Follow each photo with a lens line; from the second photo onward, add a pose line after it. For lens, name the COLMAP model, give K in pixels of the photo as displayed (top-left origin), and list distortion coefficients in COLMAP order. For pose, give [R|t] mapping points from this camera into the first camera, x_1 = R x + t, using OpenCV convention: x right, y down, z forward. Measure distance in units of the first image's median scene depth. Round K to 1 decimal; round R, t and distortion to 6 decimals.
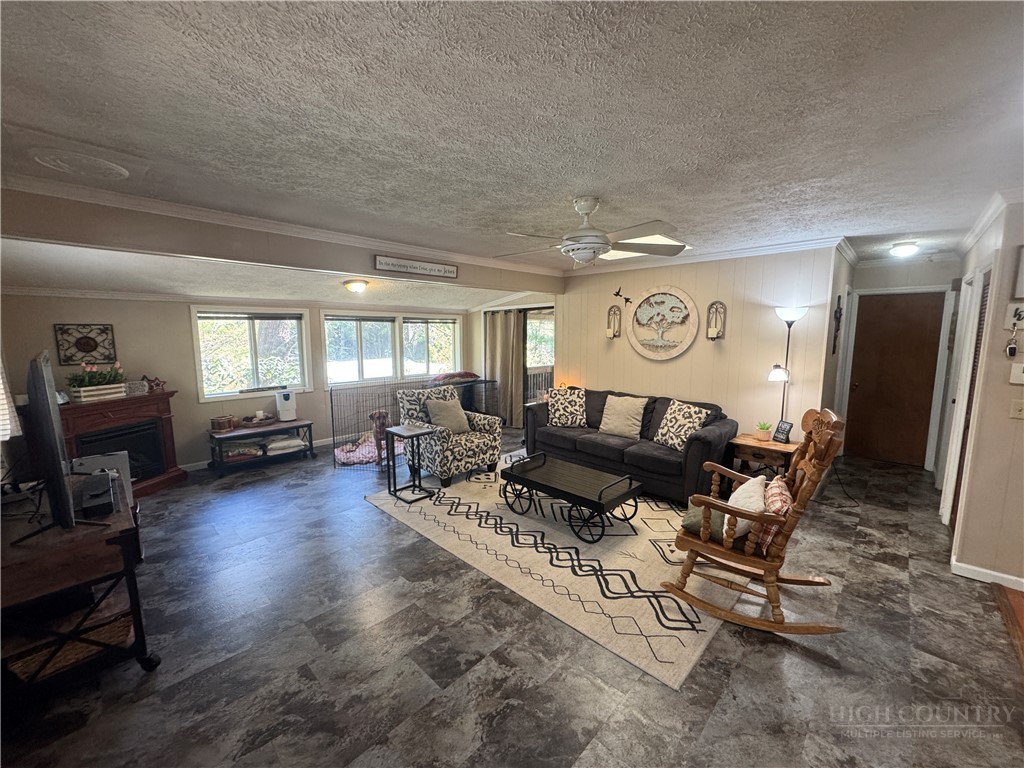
lens RADIAL K [[406.8, 0, 513.7], [0, 406.8, 382.6], [0, 0, 1]] dist [0.000135, -0.000379]
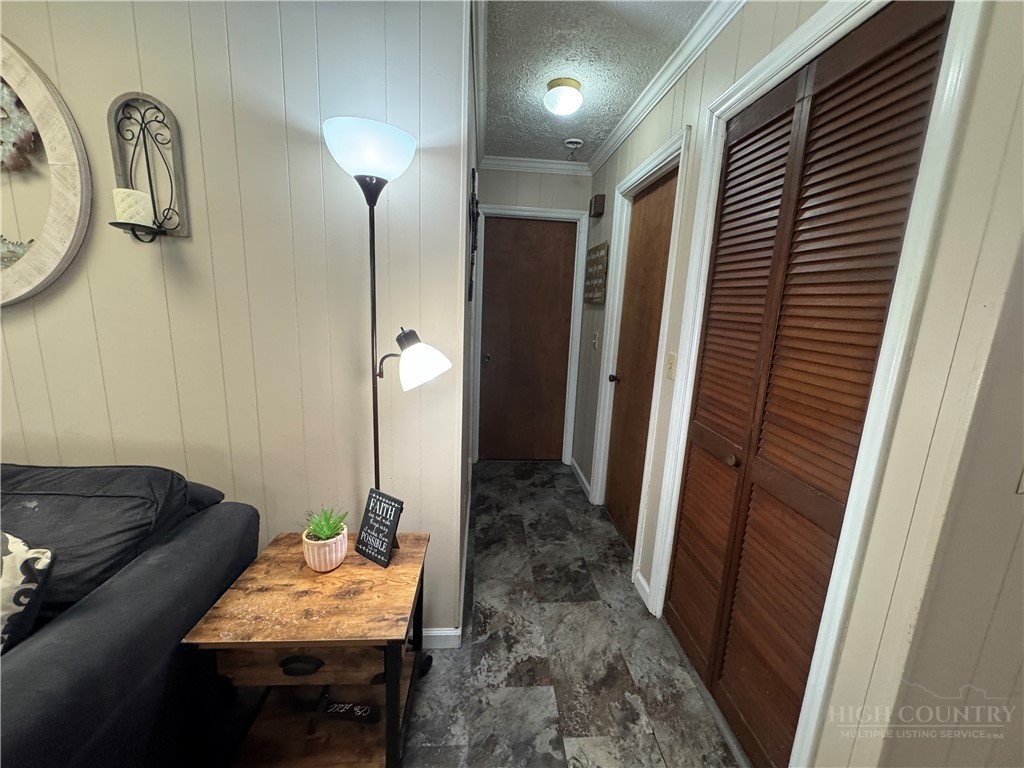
lens RADIAL K [[406.8, 0, 511.1], [0, 406.8, 381.3], [0, 0, 1]] dist [0.000135, -0.000379]
pose [[0.673436, -0.108506, 0.731239, 0.445281], [0.047790, 0.993490, 0.103408, -0.022928], [-0.737699, -0.034693, 0.674238, 0.618256]]
